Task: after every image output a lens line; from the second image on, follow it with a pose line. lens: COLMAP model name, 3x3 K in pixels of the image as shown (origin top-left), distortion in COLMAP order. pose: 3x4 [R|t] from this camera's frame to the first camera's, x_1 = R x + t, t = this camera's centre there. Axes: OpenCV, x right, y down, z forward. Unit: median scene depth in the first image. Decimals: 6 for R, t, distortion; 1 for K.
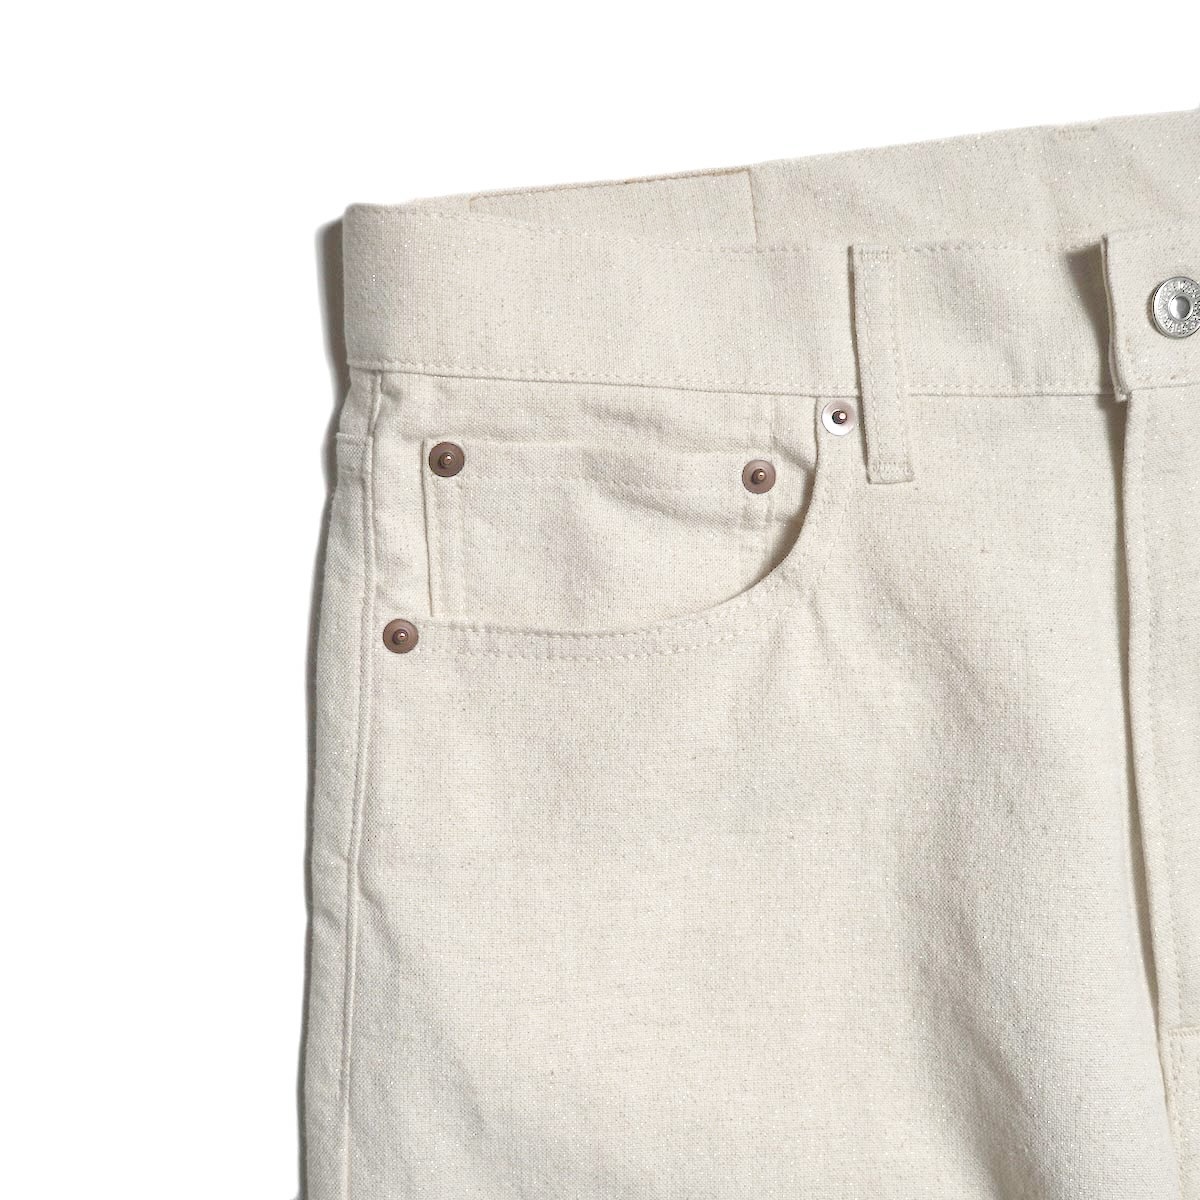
lens RADIAL K [[1404.1, 0, 600.0], [0, 1404.1, 600.0], [0, 0, 1]] dist [-0.021779, 0.054143]
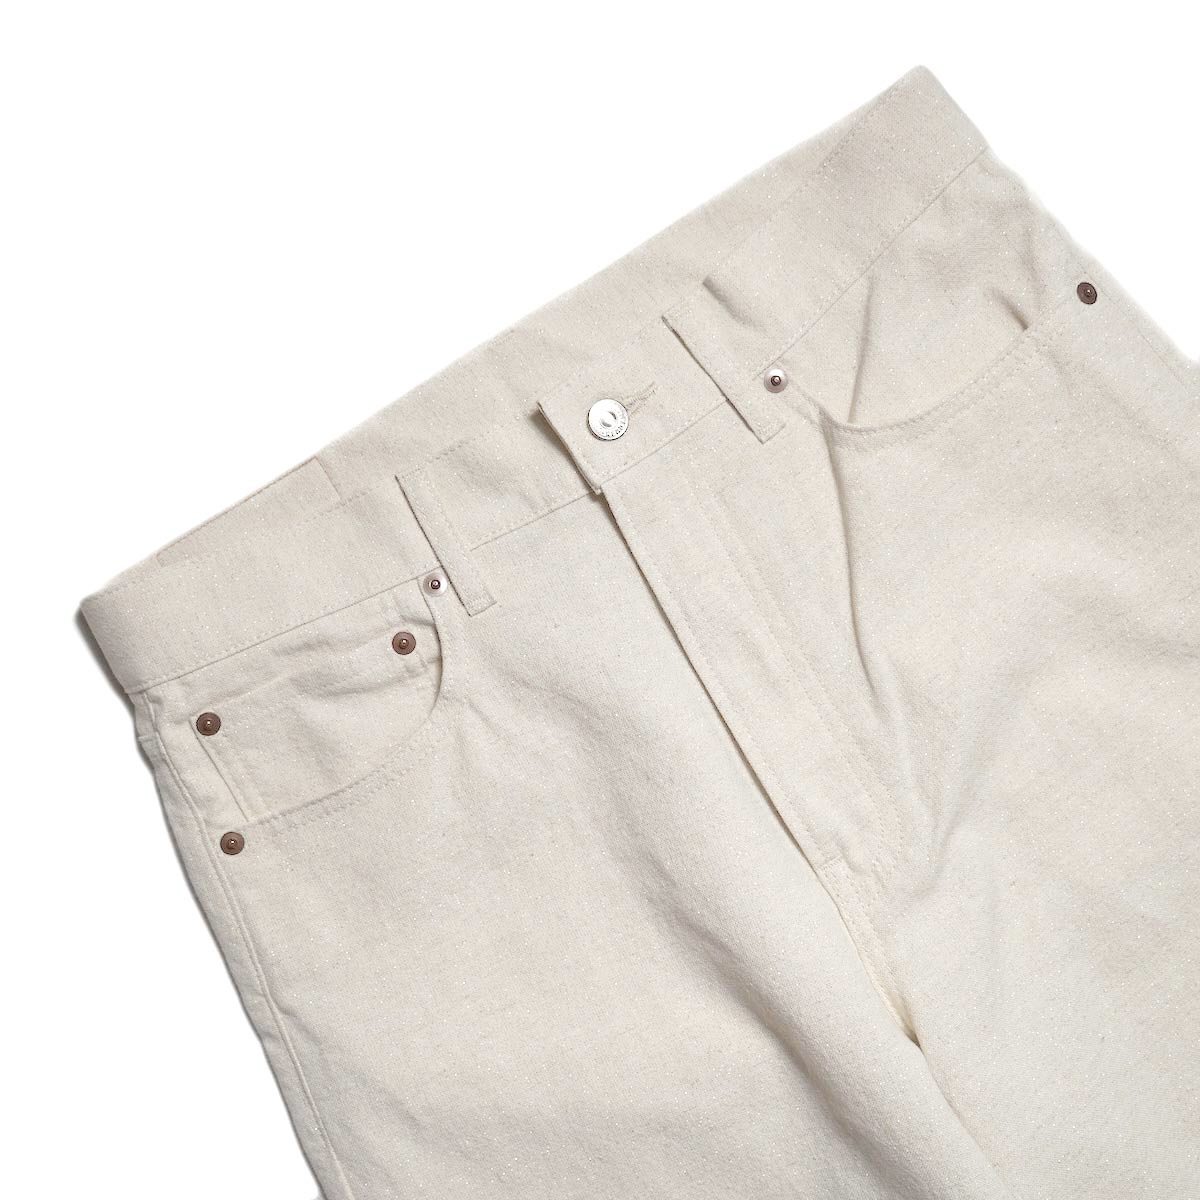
lens RADIAL K [[1404.1, 0, 600.0], [0, 1404.1, 600.0], [0, 0, 1]] dist [-0.021779, 0.054143]
pose [[0.902830, -0.428161, -0.039702, 0.380579], [0.426321, 0.903335, -0.047294, 0.029328], [0.056114, 0.025773, 0.998092, -0.472382]]
